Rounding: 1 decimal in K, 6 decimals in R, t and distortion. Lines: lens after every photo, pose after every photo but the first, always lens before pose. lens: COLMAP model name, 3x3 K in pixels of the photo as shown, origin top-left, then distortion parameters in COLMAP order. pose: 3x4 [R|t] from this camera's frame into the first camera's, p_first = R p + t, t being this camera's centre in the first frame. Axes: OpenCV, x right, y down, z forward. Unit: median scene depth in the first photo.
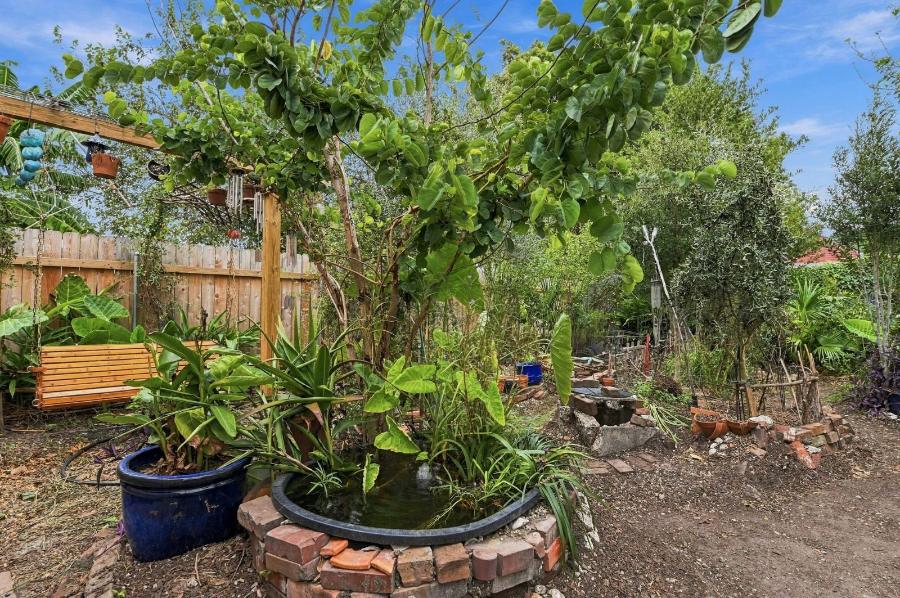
lens RADIAL K [[417.6, 0, 441.8], [0, 417.6, 296.5], [0, 0, 1]] dist [0.001275, -0.000287]
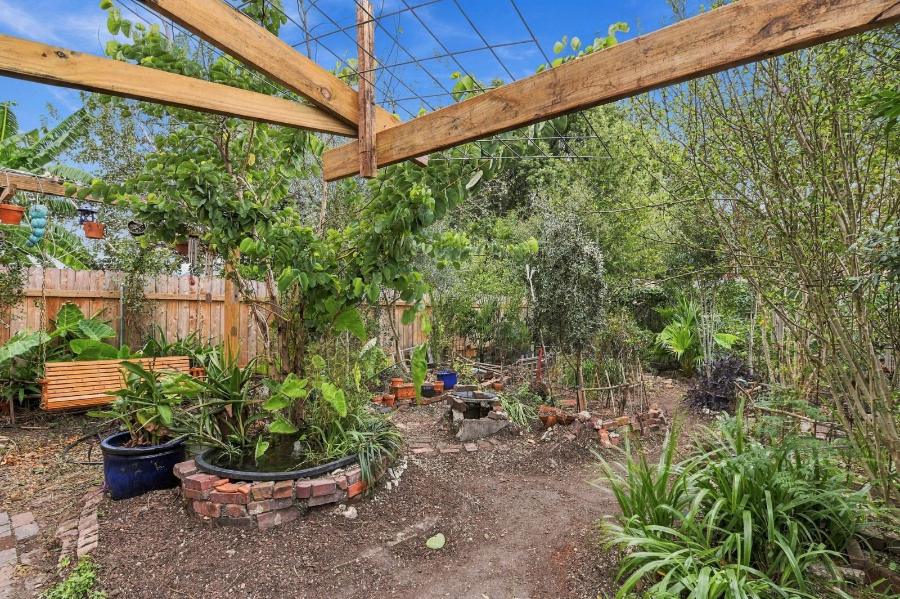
lens RADIAL K [[417.6, 0, 458.4], [0, 417.6, 302.4], [0, 0, 1]] dist [0.001275, -0.000287]
pose [[0.999569, -0.000026, 0.029358, 0.327336], [-0.000224, 0.999964, 0.008516, -0.090505], [-0.029357, -0.008518, 0.999533, -0.381761]]
